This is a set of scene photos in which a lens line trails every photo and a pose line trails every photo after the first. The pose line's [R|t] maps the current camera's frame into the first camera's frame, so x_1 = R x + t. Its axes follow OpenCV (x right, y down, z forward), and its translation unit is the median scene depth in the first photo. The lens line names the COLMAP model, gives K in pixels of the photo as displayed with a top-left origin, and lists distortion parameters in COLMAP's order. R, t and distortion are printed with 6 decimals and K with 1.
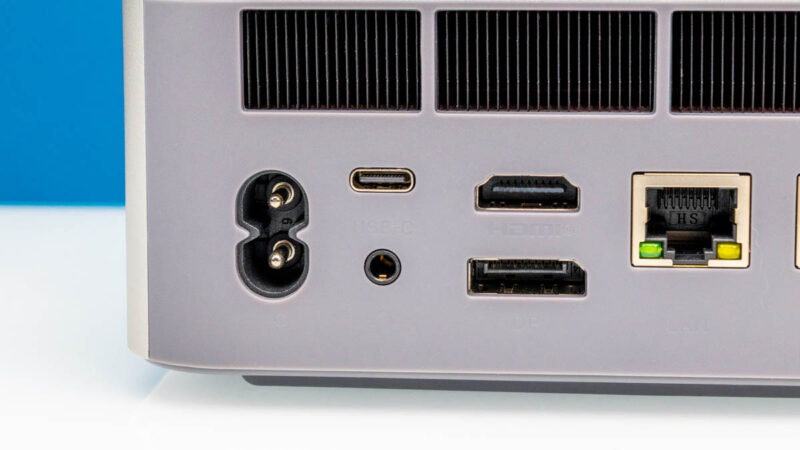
lens RADIAL K [[2743.2, 0, 395.8], [0, 2743.2, 224.1], [0, 0, 1]] dist [0.115419, 0.000000]
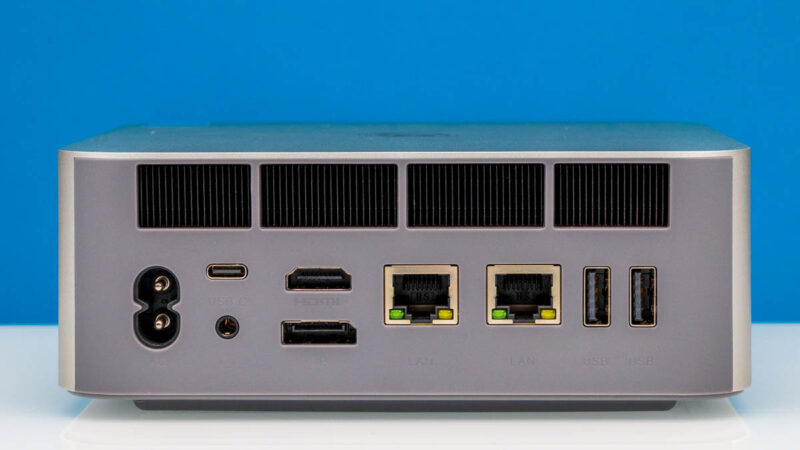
lens RADIAL K [[2743.2, 0, 401.4], [0, 2743.2, 221.9], [0, 0, 1]] dist [0.115419, 0.000000]
pose [[0.998227, -0.008120, 0.058964, 0.002504], [0.011437, 0.998358, -0.056138, 0.044969], [-0.058412, 0.056713, 0.996680, -0.580352]]
